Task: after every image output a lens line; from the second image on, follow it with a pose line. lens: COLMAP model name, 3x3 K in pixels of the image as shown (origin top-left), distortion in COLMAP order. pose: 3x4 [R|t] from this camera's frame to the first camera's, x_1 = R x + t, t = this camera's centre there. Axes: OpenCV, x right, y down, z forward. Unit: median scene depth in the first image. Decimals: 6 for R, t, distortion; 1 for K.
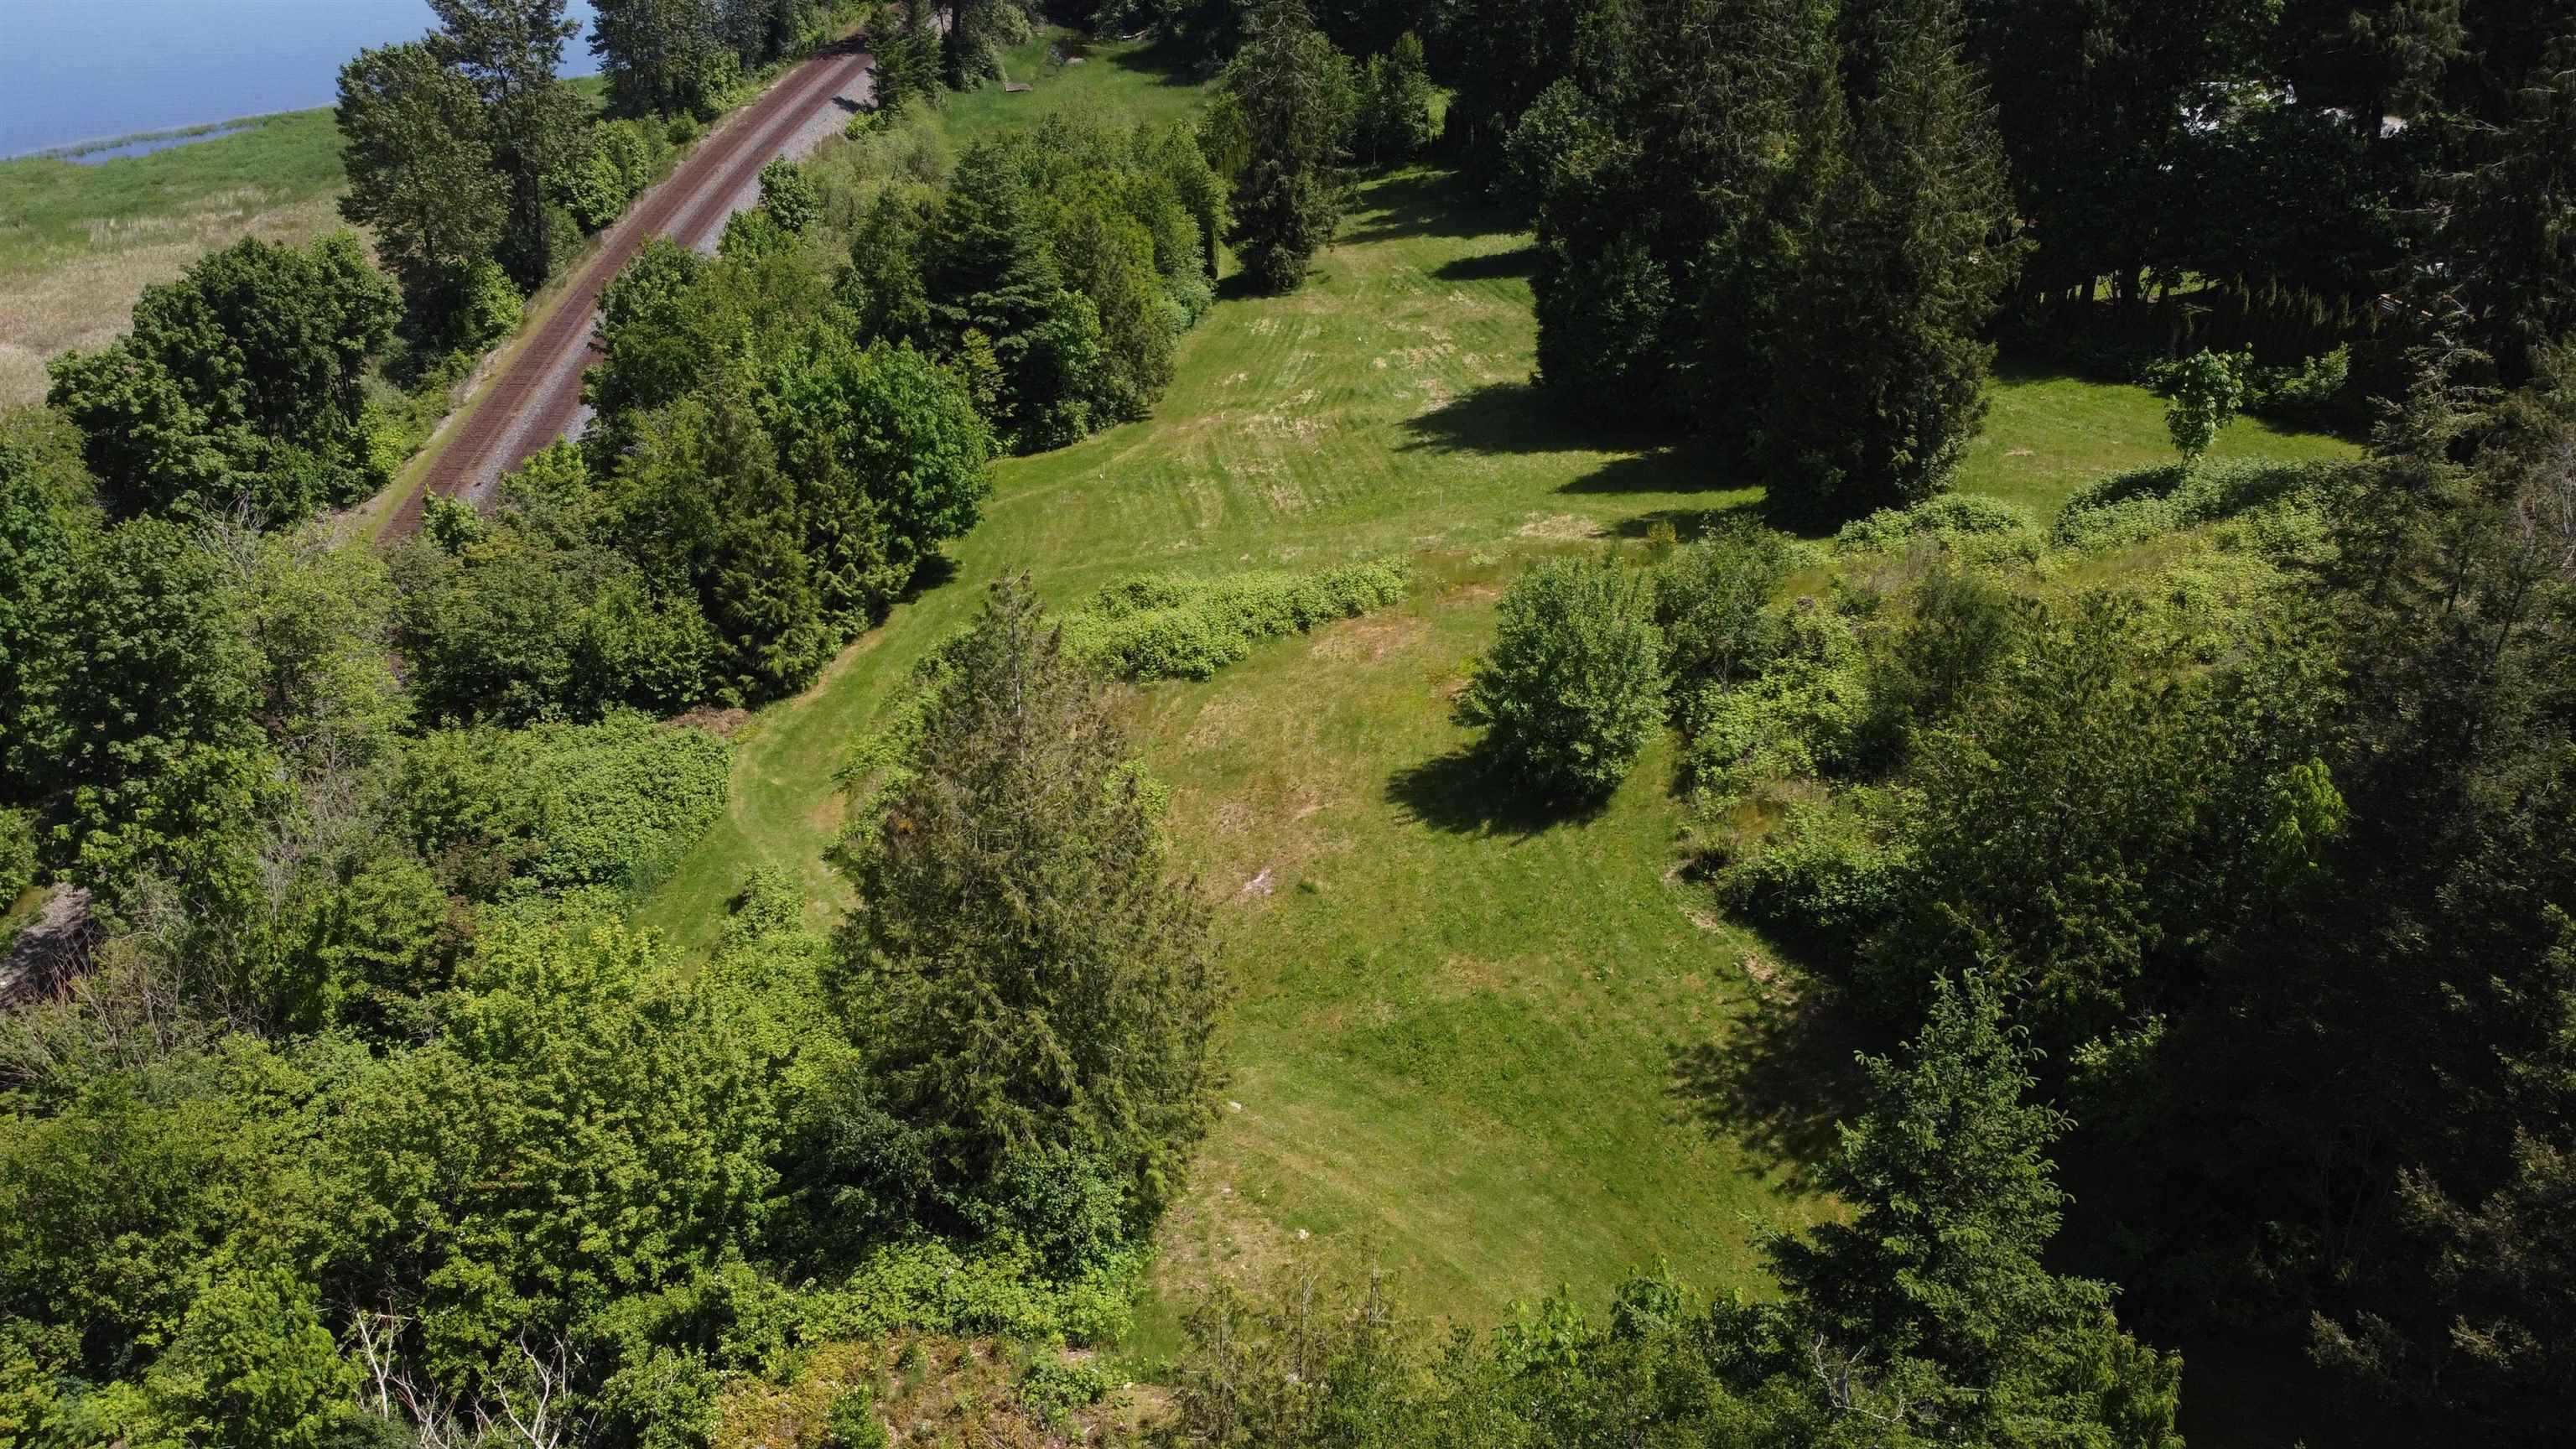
lens RADIAL K [[1956.1, 0, 1247.2], [0, 1956.1, 732.0], [0, 0, 1]] dist [-0.000611, 0.004887]
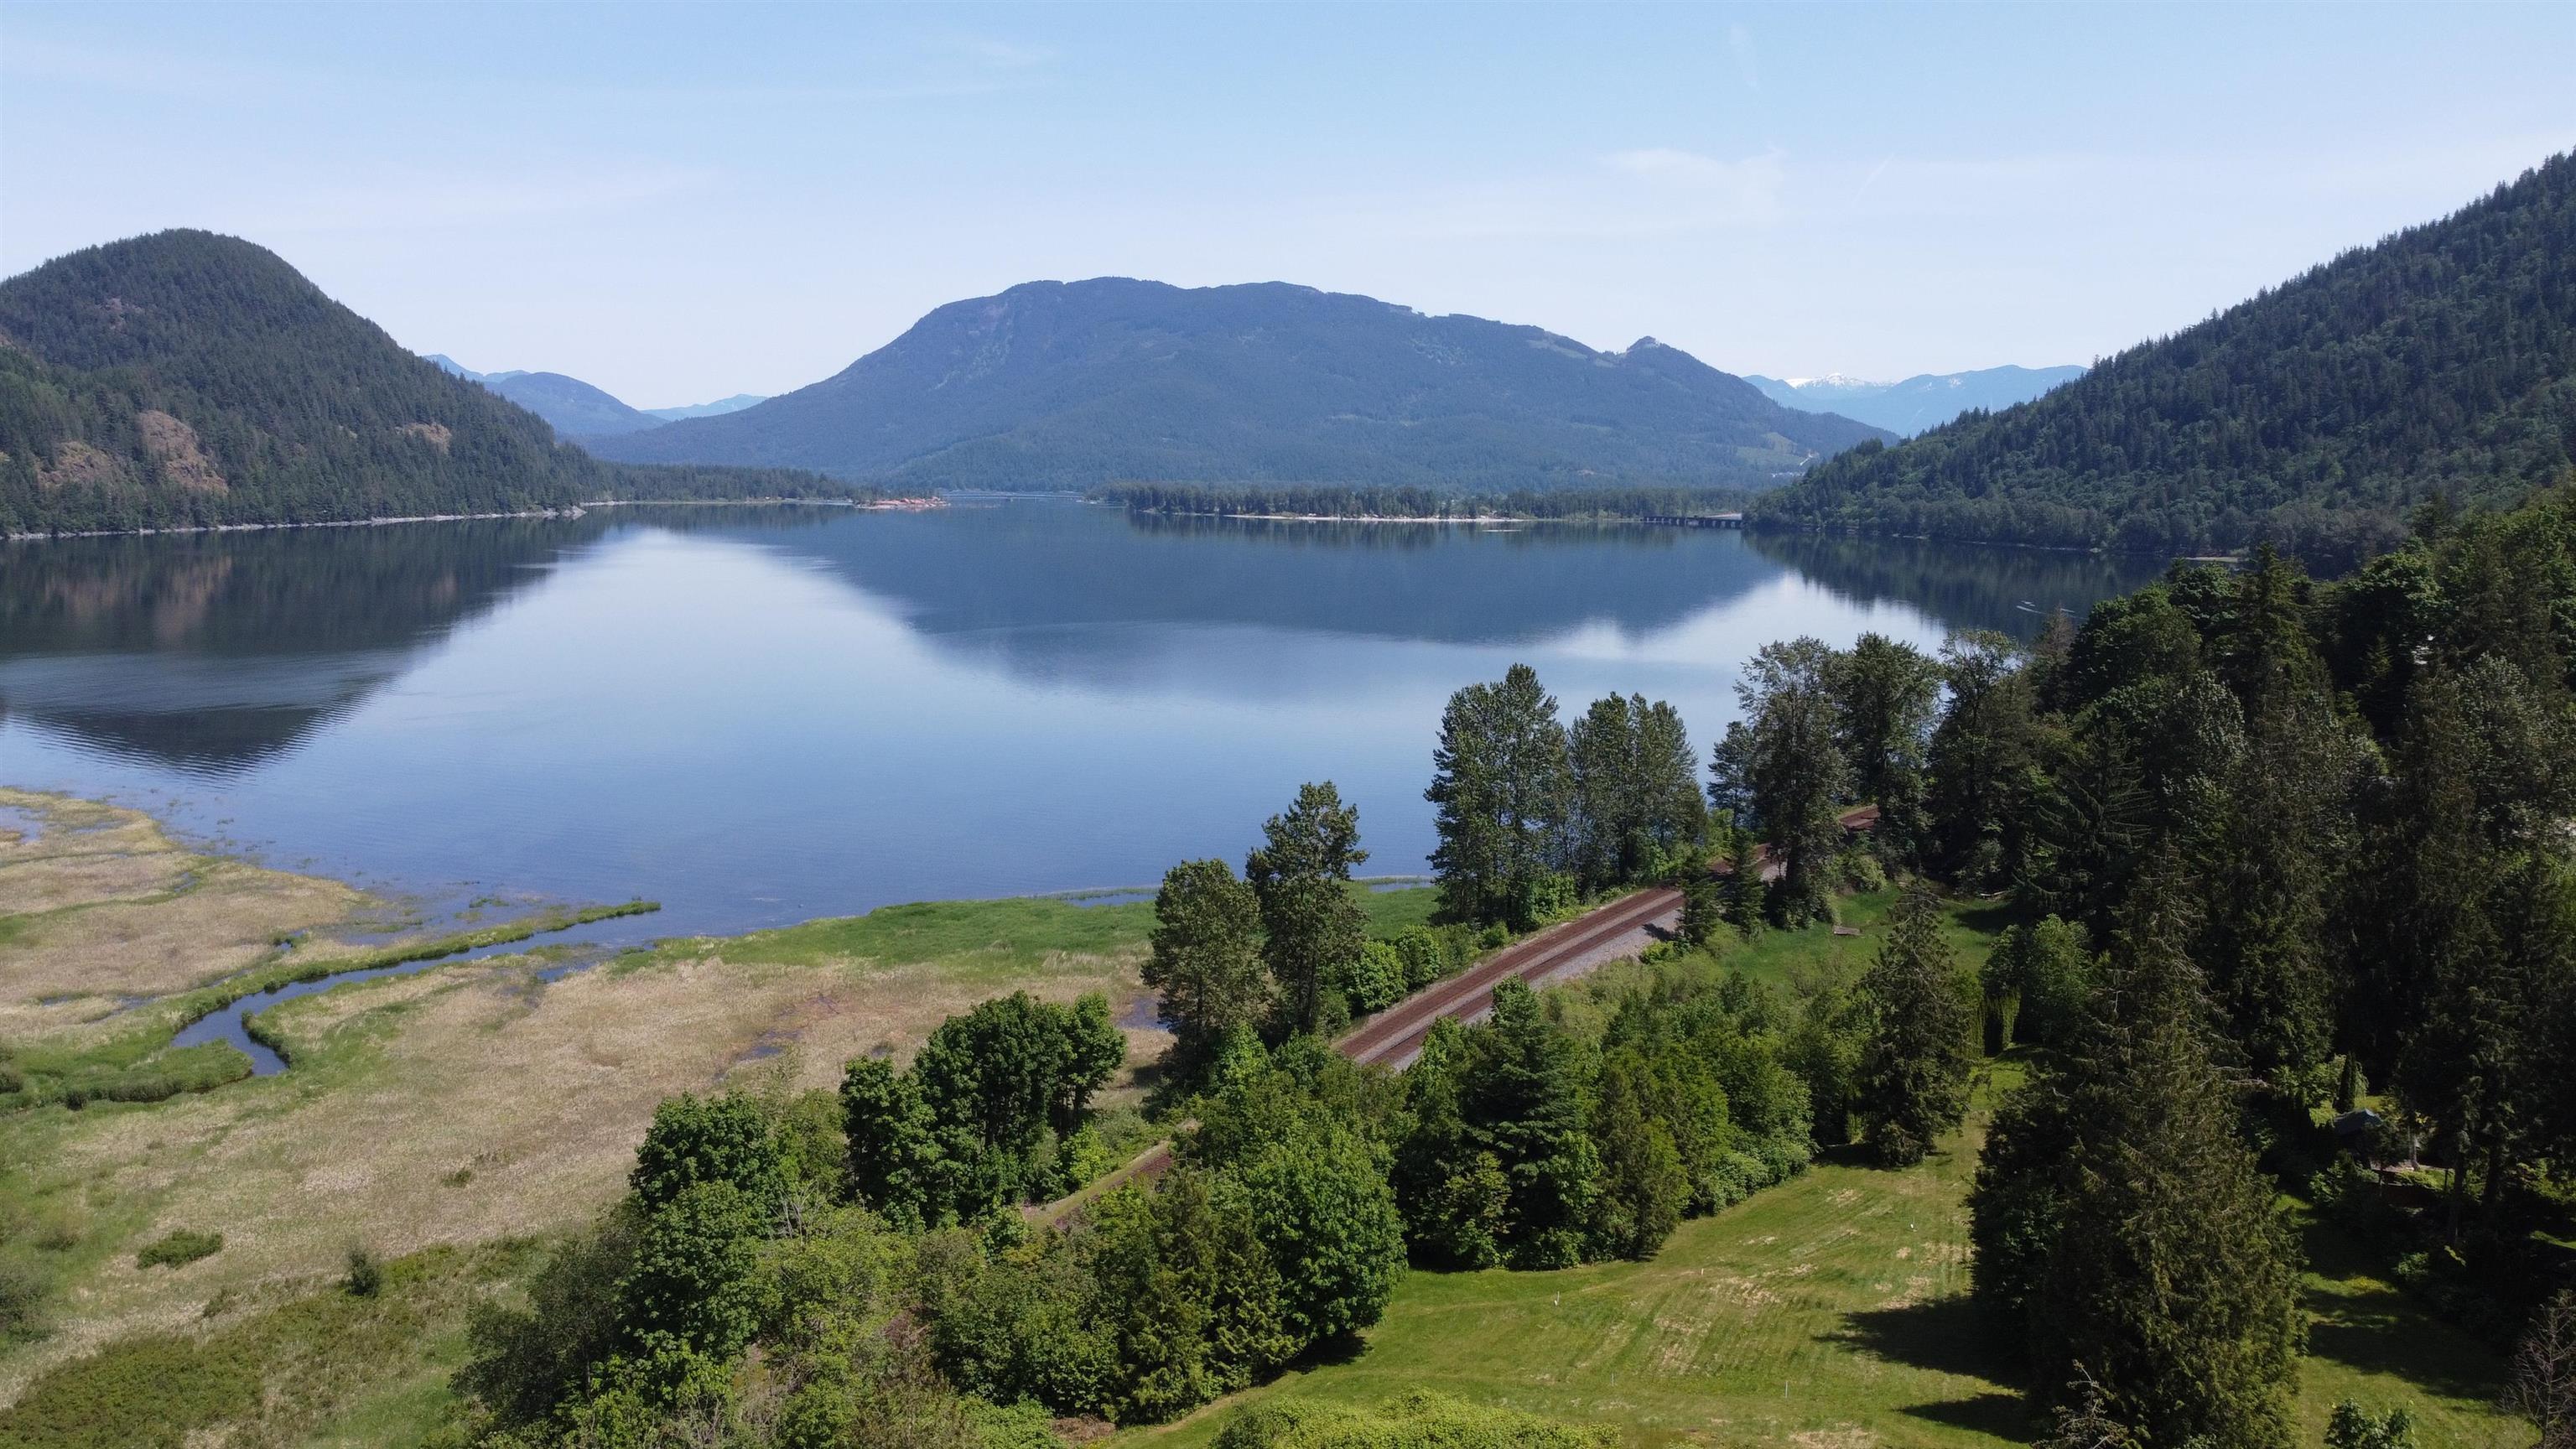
lens RADIAL K [[1956.1, 0, 1247.2], [0, 1956.1, 732.0], [0, 0, 1]] dist [-0.000611, 0.004887]
pose [[0.860147, 0.065754, -0.505790, 0.308922], [-0.253118, 0.915957, -0.311375, -0.037179], [0.442808, 0.395853, 0.804501, -0.093834]]
